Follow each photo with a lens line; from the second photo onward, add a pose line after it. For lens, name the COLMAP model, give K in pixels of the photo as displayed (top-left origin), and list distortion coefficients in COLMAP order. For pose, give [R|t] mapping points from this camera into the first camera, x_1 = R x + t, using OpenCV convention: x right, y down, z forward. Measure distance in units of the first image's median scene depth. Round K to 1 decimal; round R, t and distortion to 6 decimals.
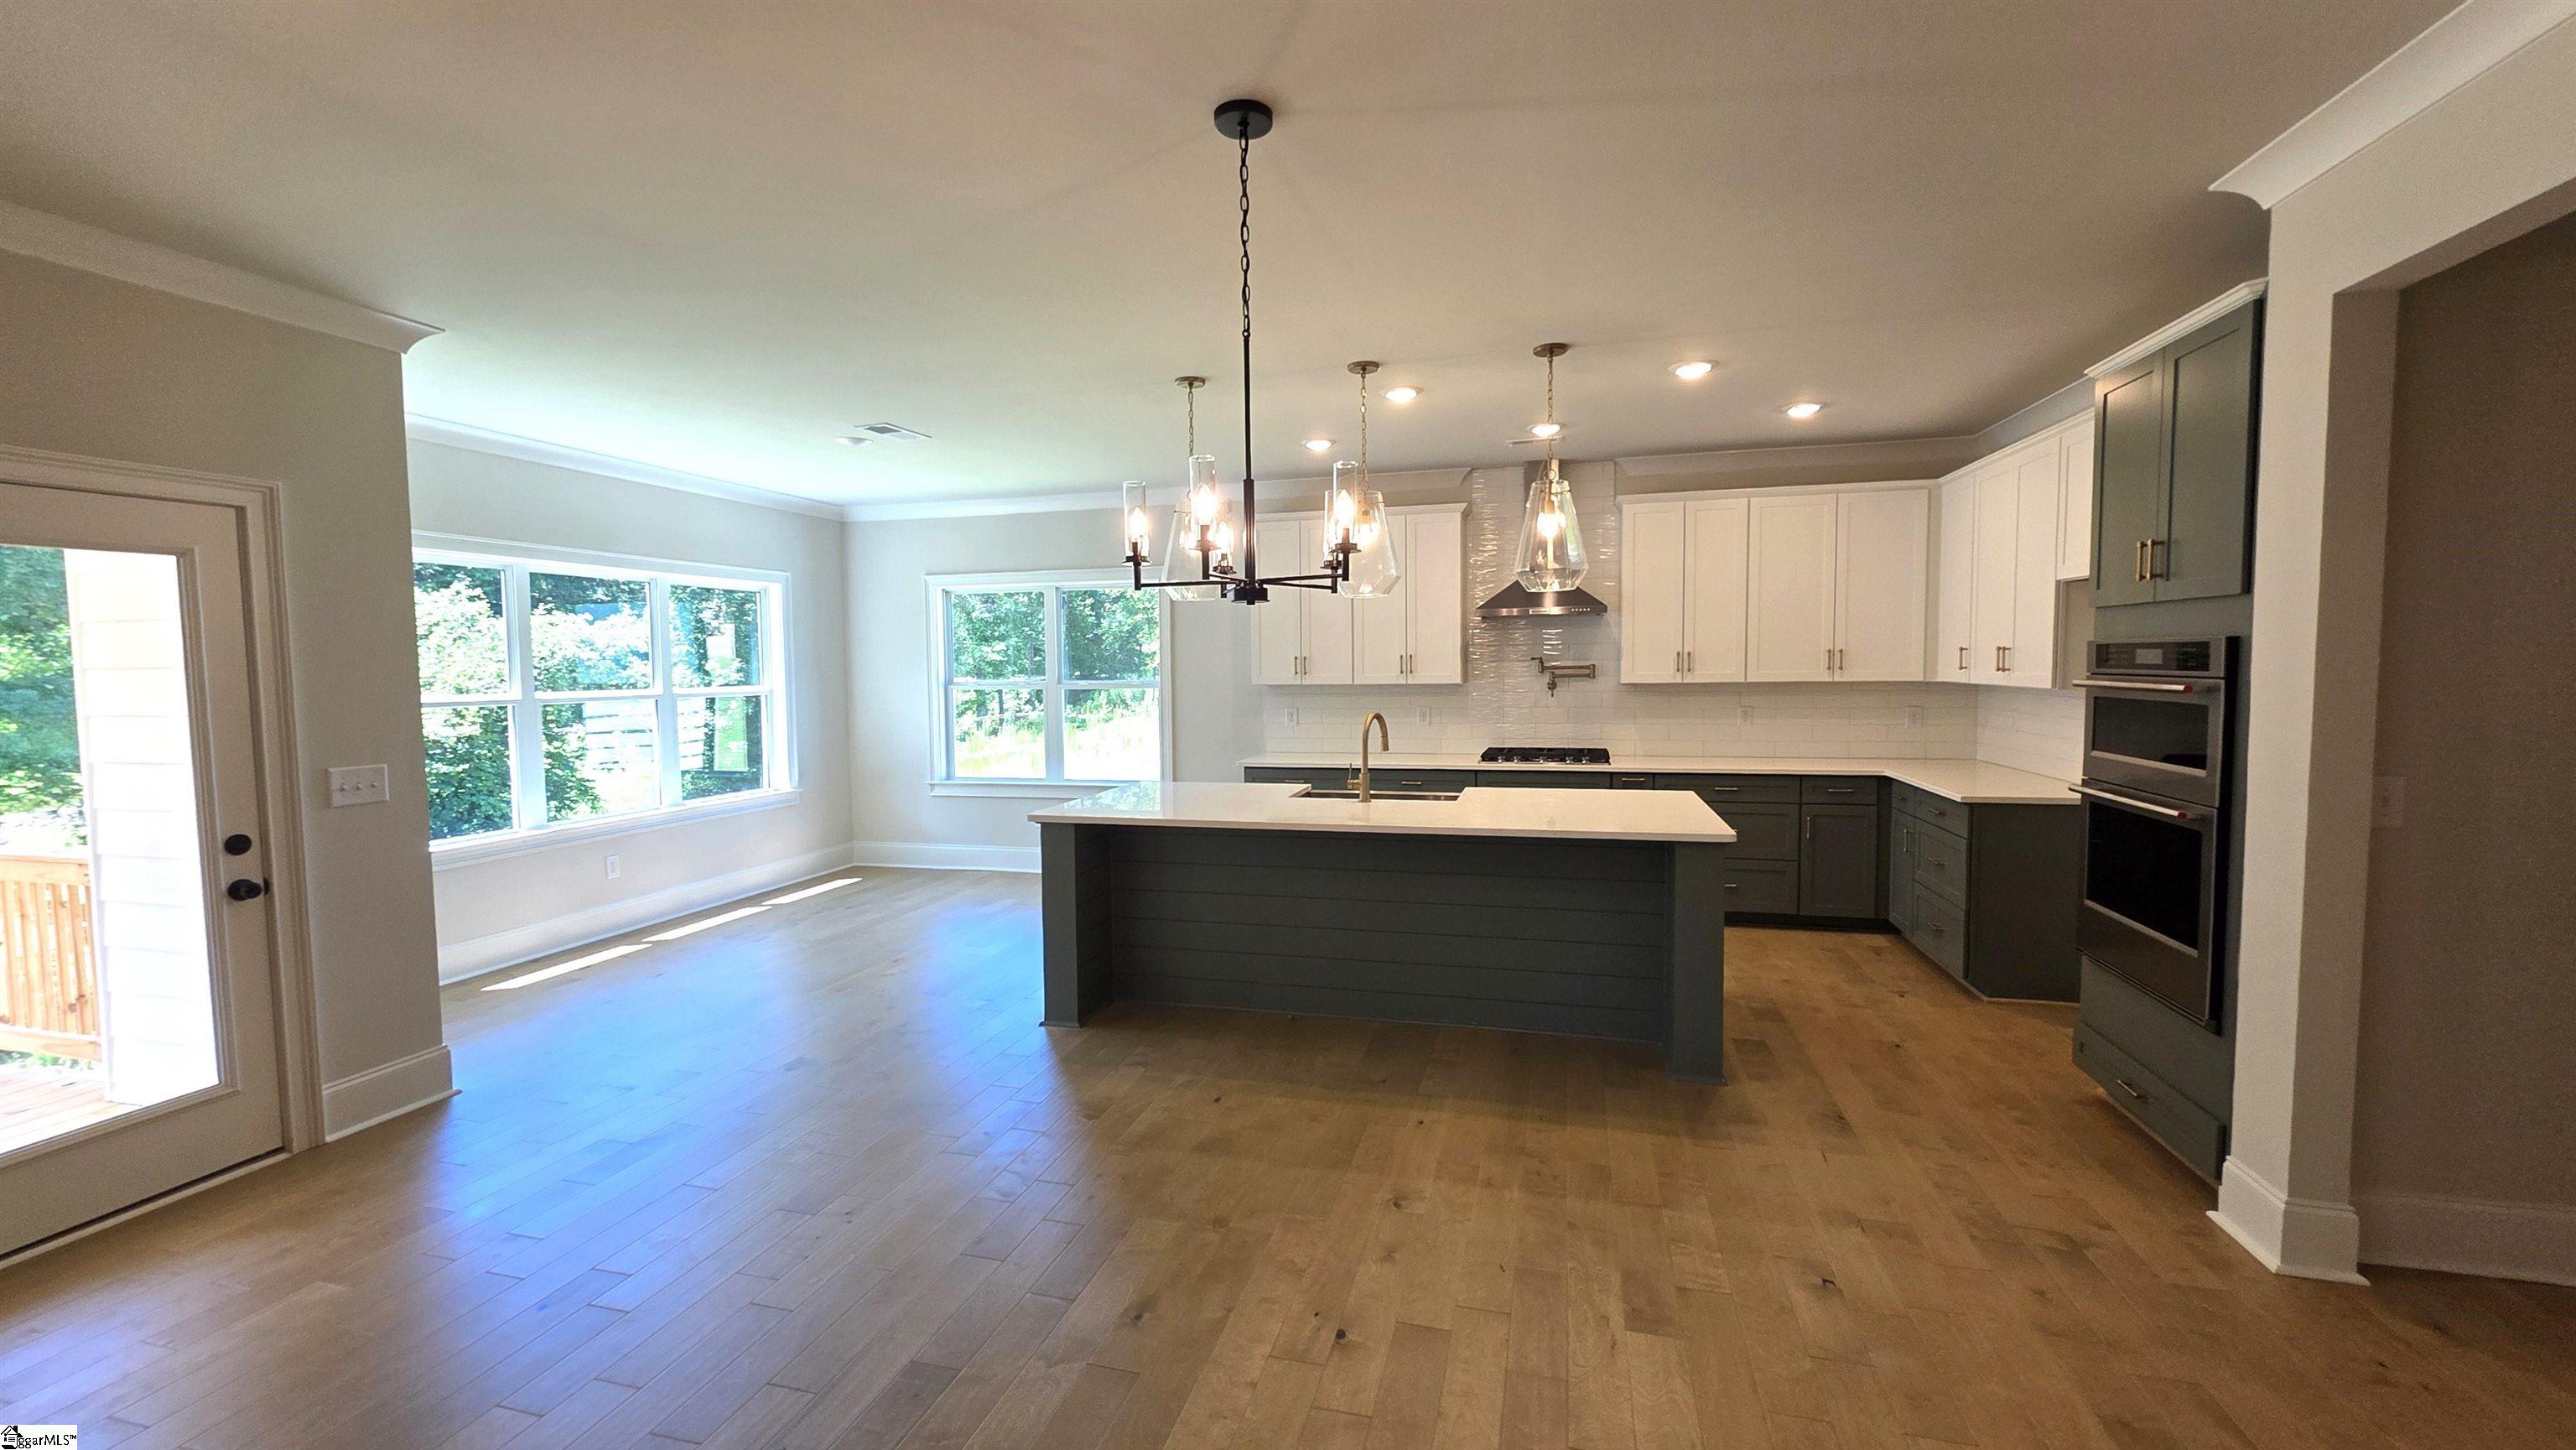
lens RADIAL K [[995.5, 0, 1288.0], [0, 995.5, 725.0], [0, 0, 1]] dist [-0.025055, -0.000081]
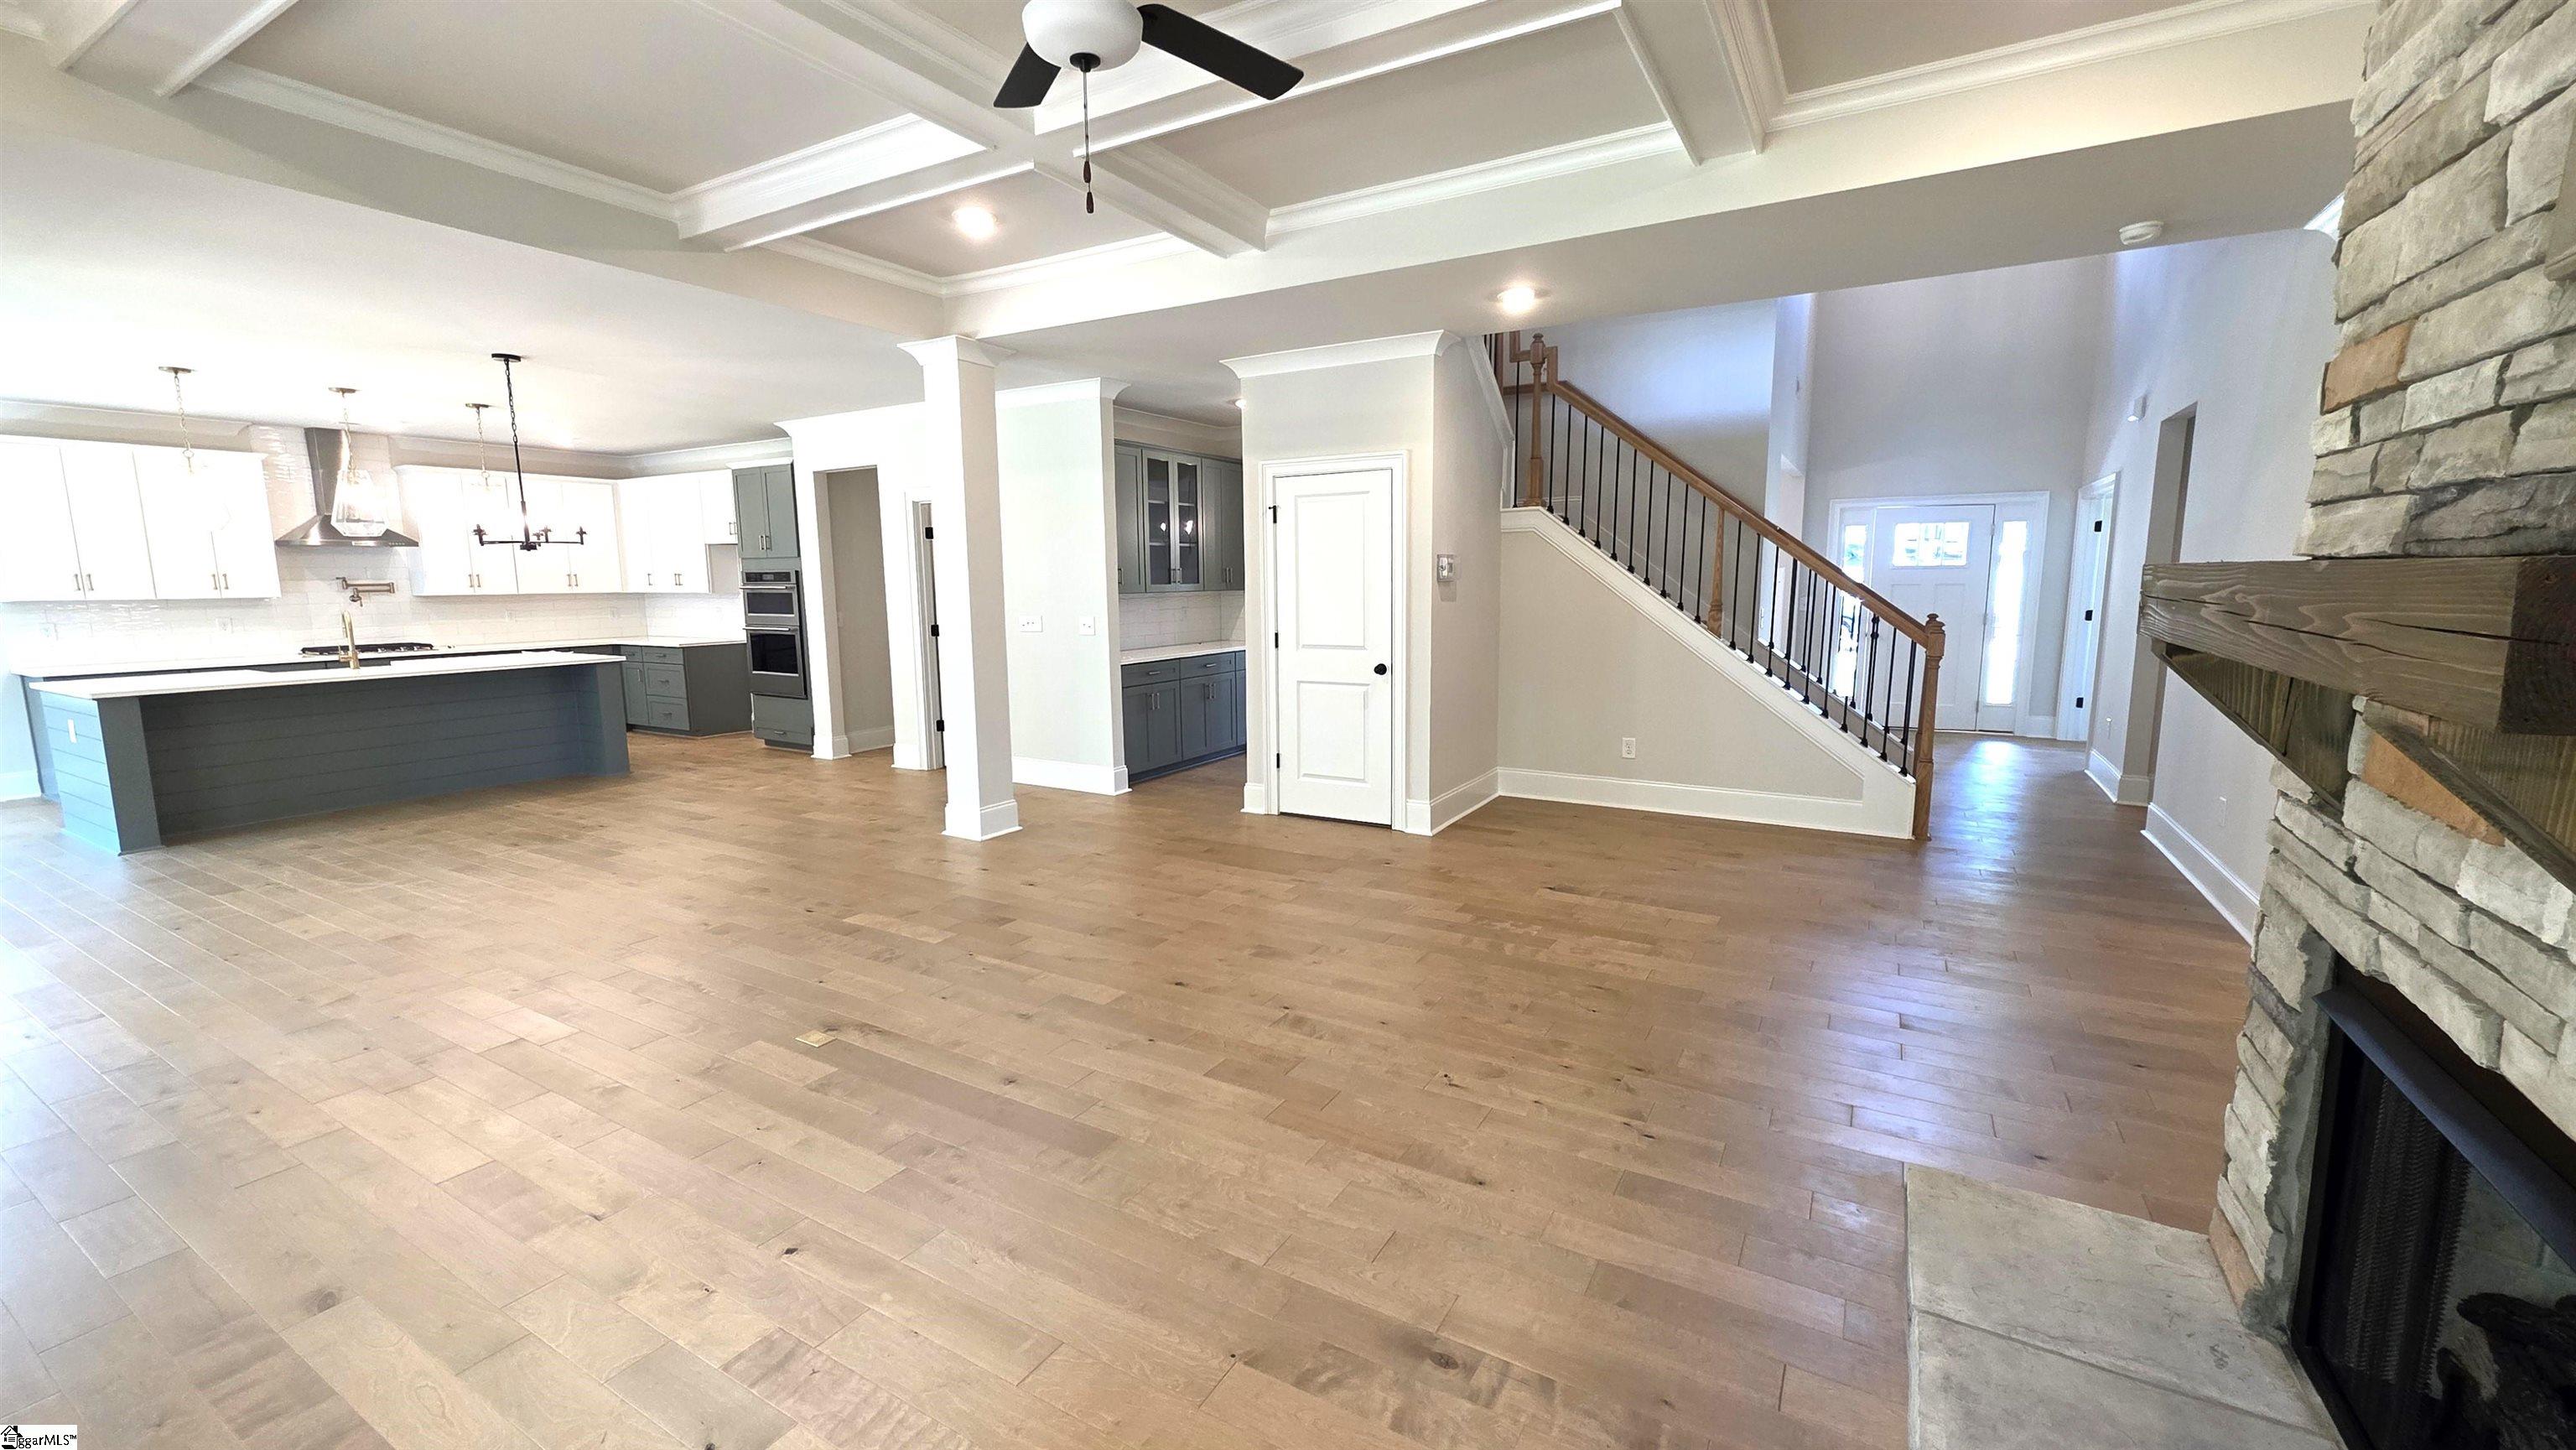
lens RADIAL K [[1026.1, 0, 1288.0], [0, 1026.1, 725.0], [0, 0, 1]] dist [-0.000772, -0.000002]
pose [[0.257043, -0.126003, 0.958150, -1.162130], [0.063111, 0.991536, 0.113463, 0.080071], [-0.964337, 0.031305, 0.262820, -0.869613]]
